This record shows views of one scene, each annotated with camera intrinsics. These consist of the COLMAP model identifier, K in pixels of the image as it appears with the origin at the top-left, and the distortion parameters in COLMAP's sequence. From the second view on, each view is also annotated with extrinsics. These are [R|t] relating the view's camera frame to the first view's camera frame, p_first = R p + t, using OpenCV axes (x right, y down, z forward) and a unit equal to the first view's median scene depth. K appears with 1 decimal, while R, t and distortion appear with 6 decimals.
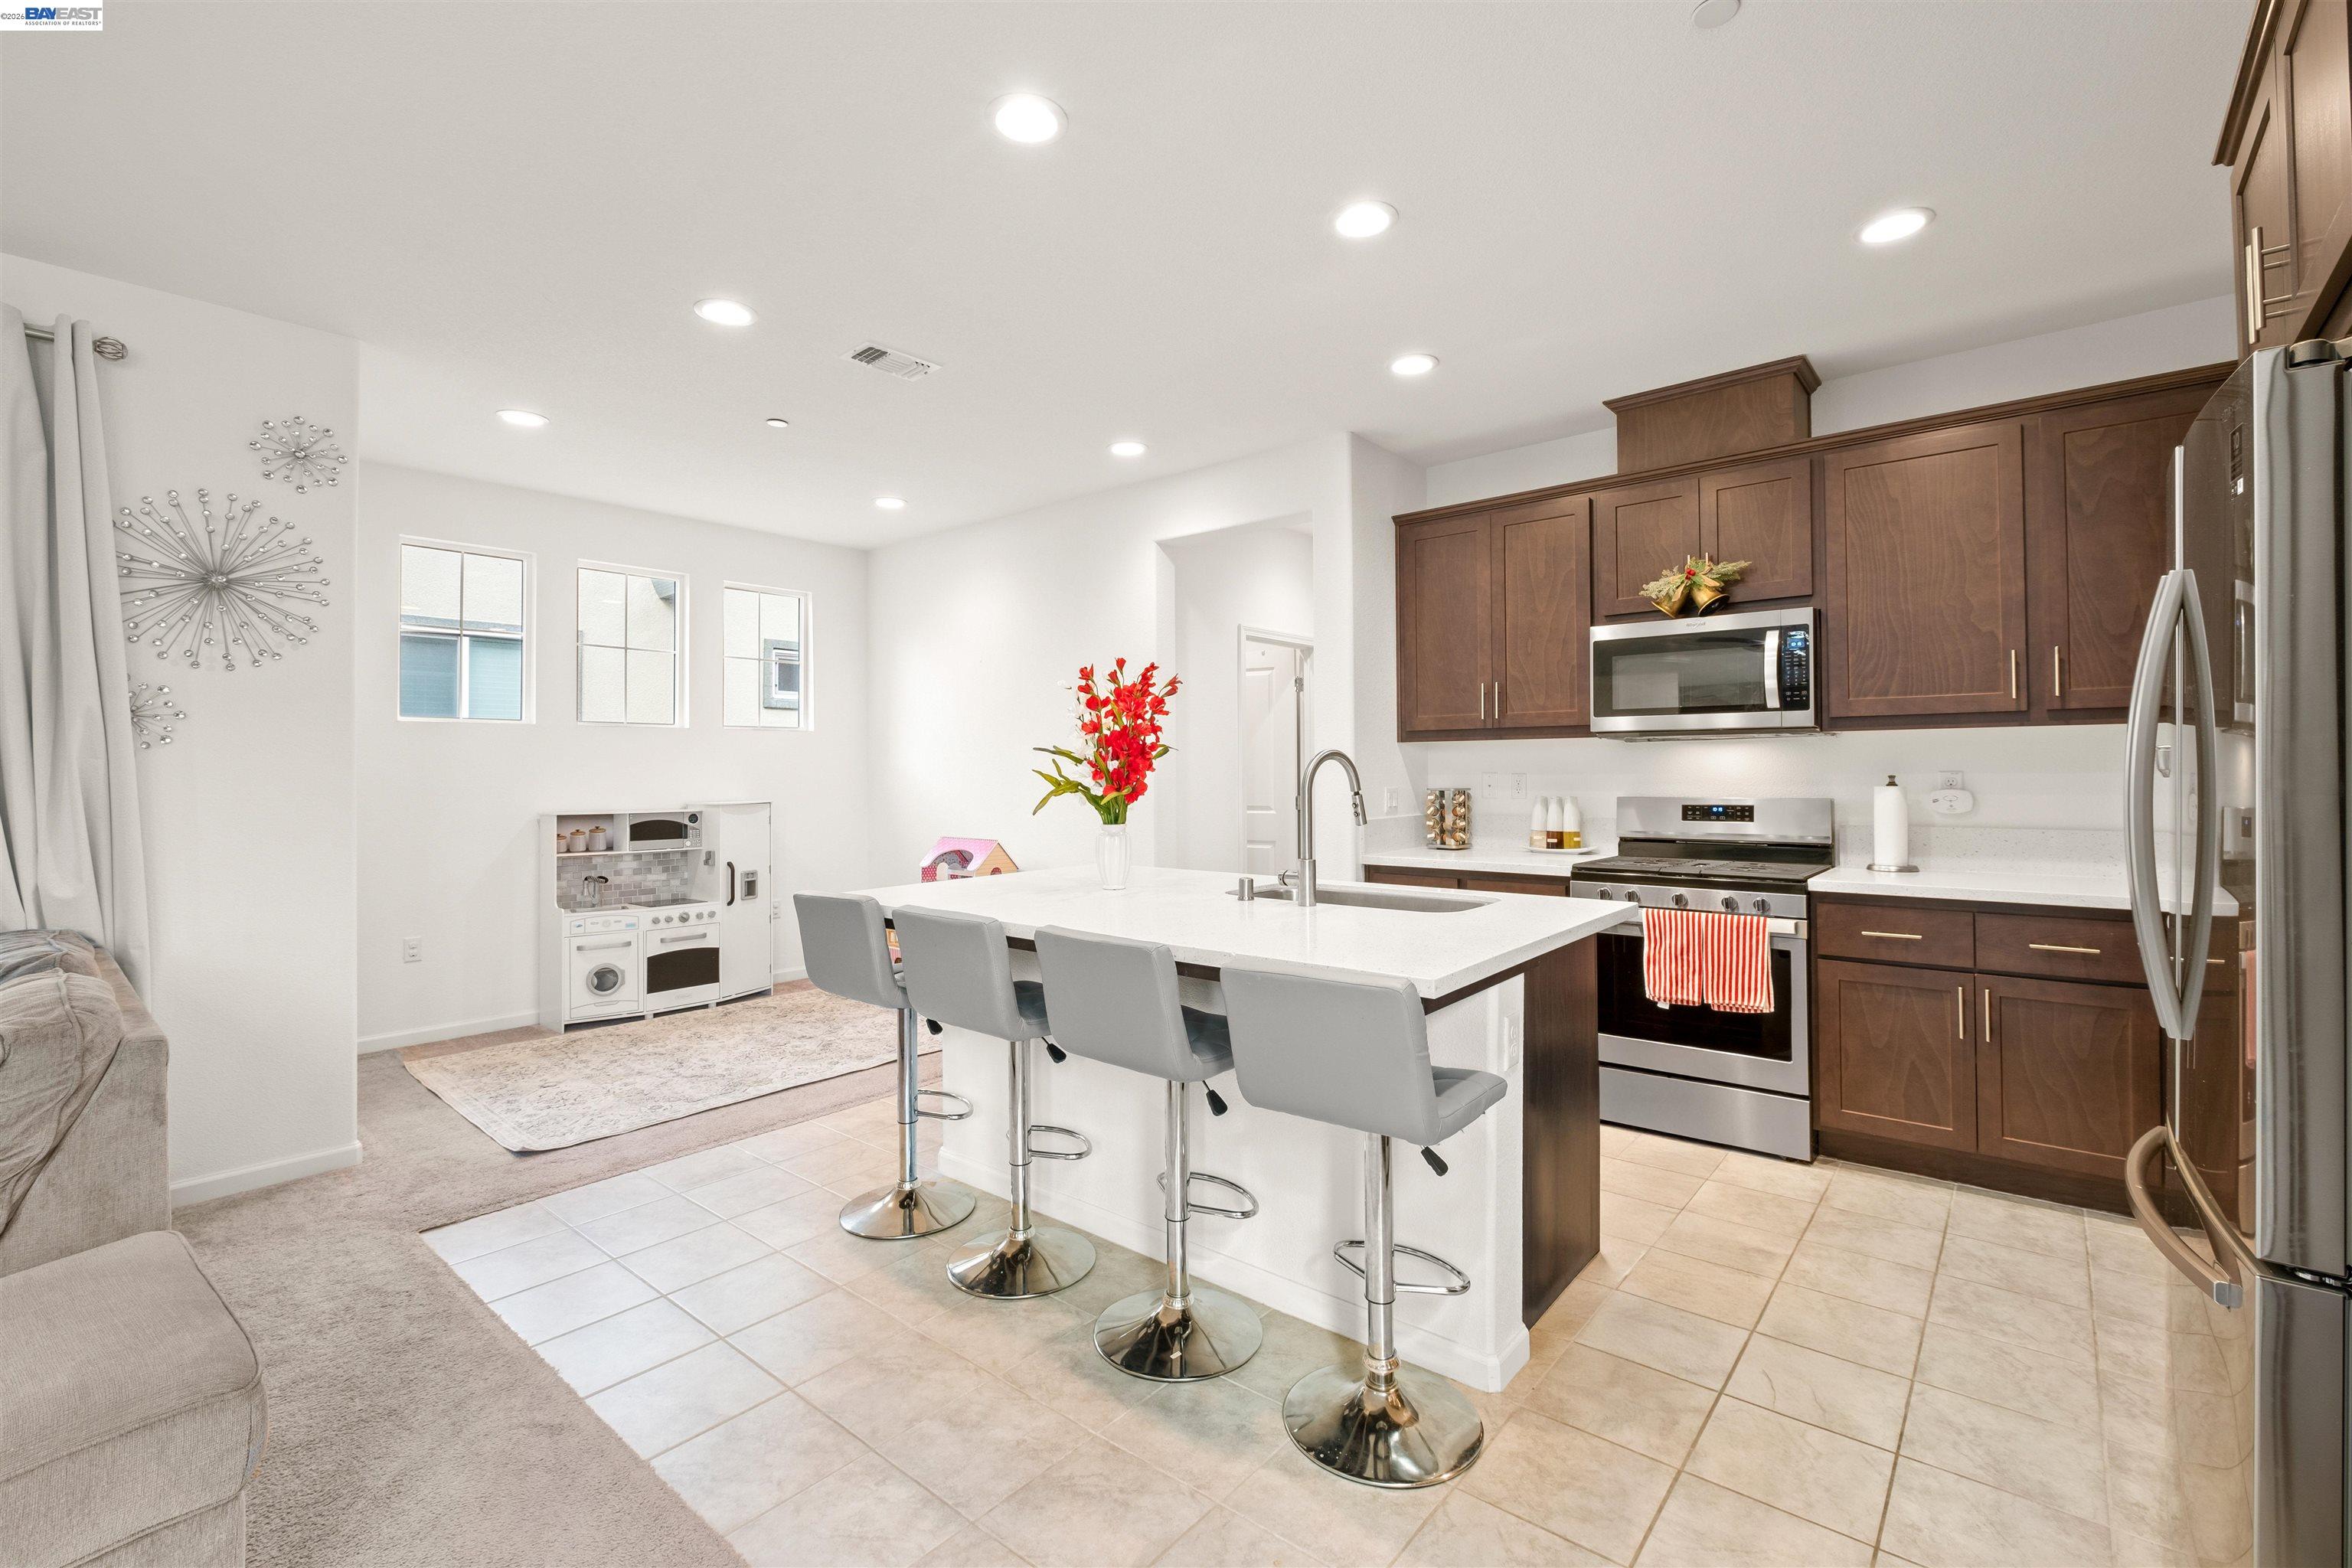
lens RADIAL K [[1016.0, 0, 1179.2], [0, 1016.0, 761.6], [0, 0, 1]] dist [0.000182, -0.000407]
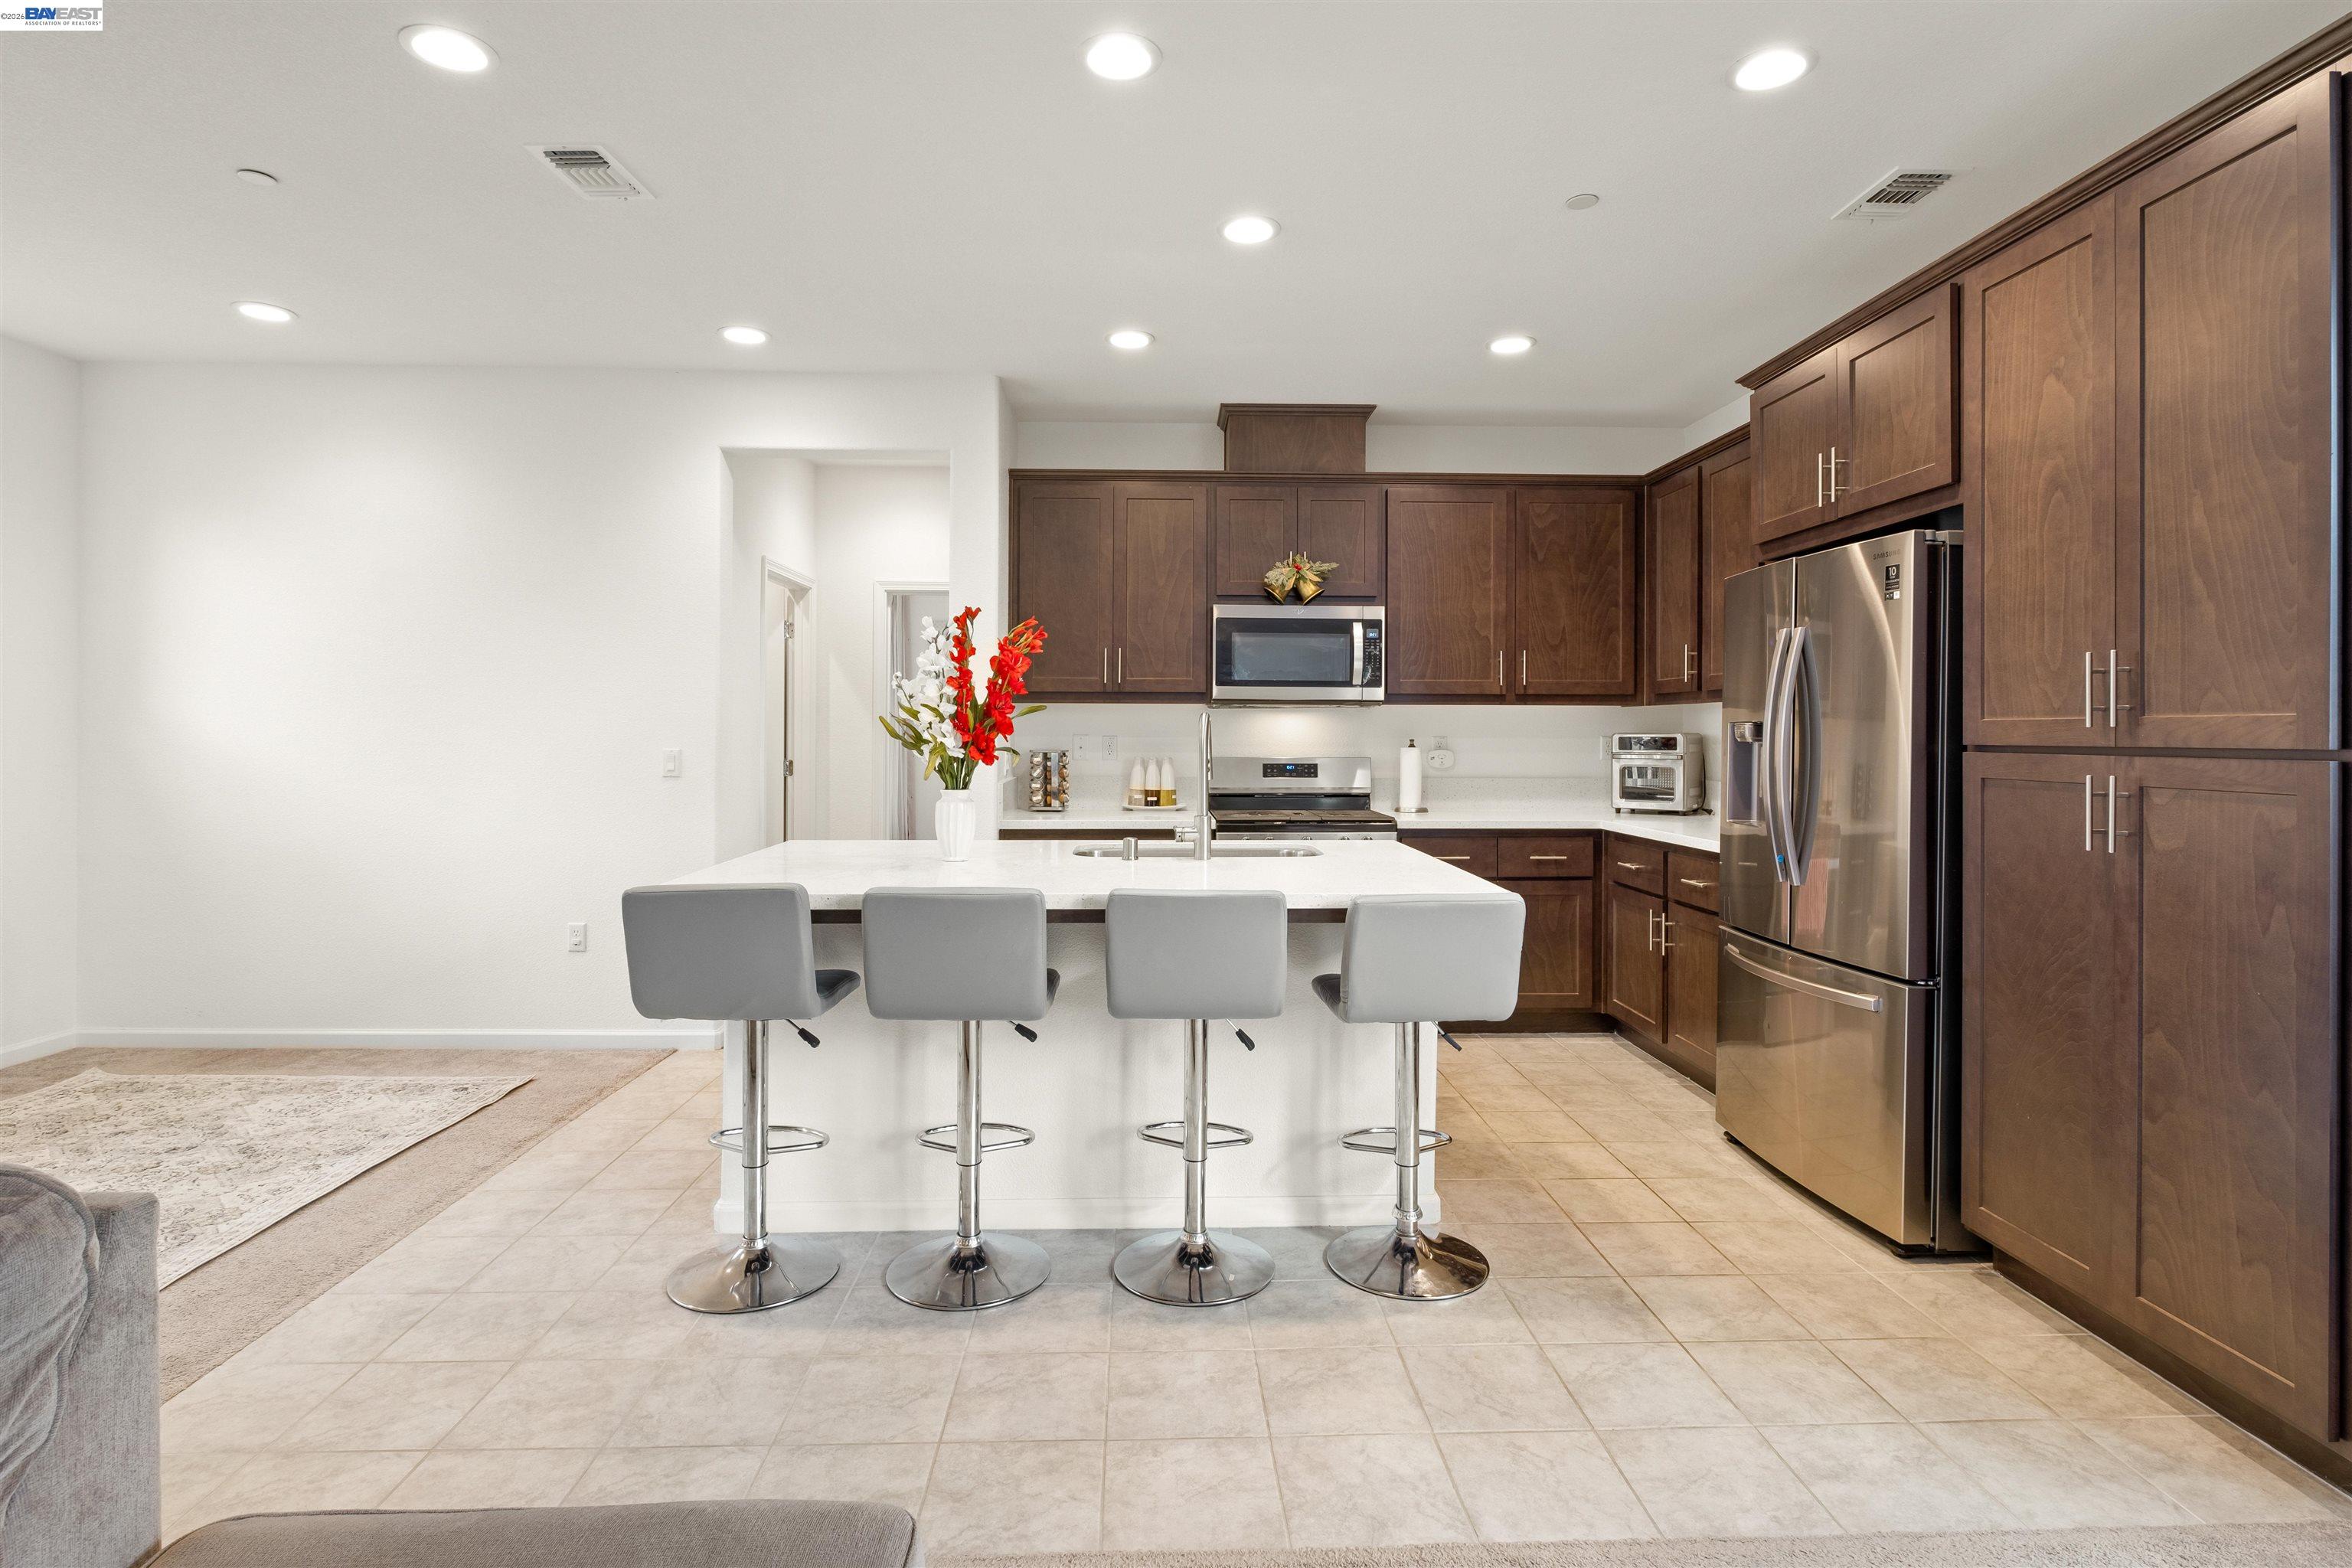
lens RADIAL K [[1175.5, 0, 1175.9], [0, 1175.5, 731.8], [0, 0, 1]] dist [-0.001943, -0.000203]
pose [[0.744518, 0.009071, 0.667541, -0.547727], [-0.015288, 0.999877, 0.003463, 0.003214], [-0.667428, -0.012783, 0.744565, 0.078083]]
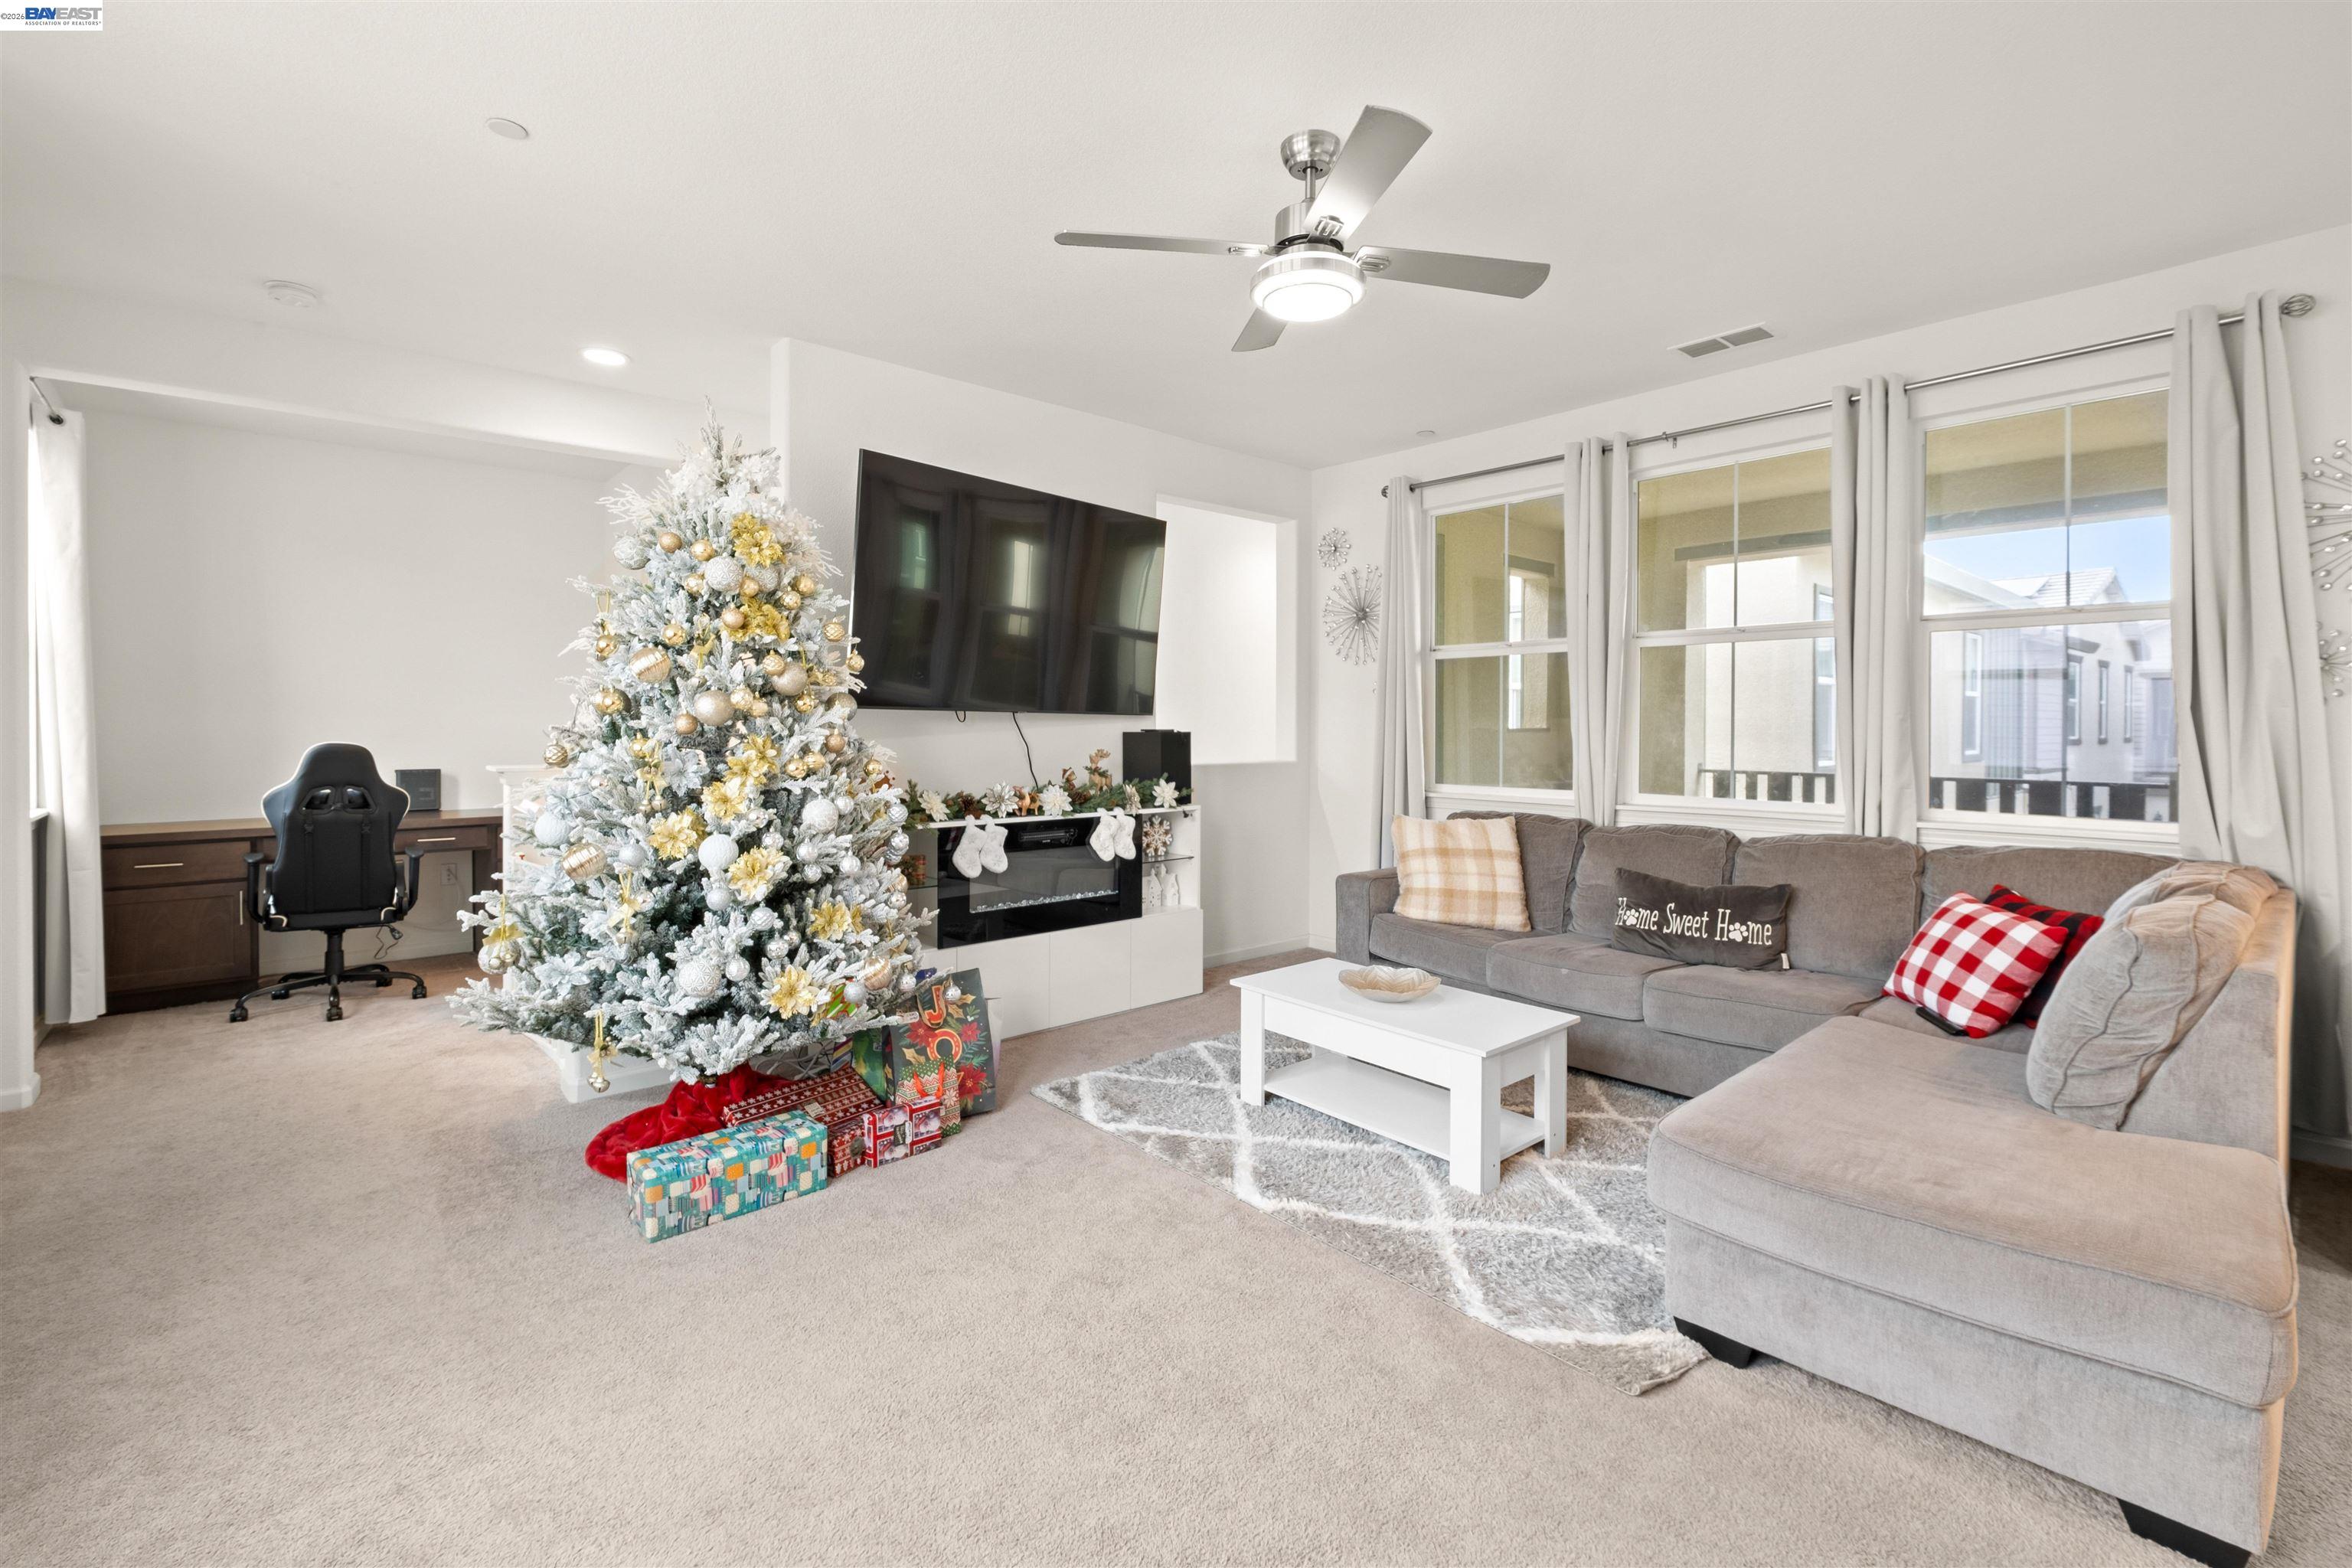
lens RADIAL K [[1024.6, 0, 1178.6], [0, 1024.6, 733.4], [0, 0, 1]] dist [0.000326, -0.005188]
pose [[-0.141326, 0.014909, -0.989851, 0.101485], [0.008491, 0.999868, 0.013848, 0.000324], [0.989927, -0.006447, -0.141434, 0.019969]]
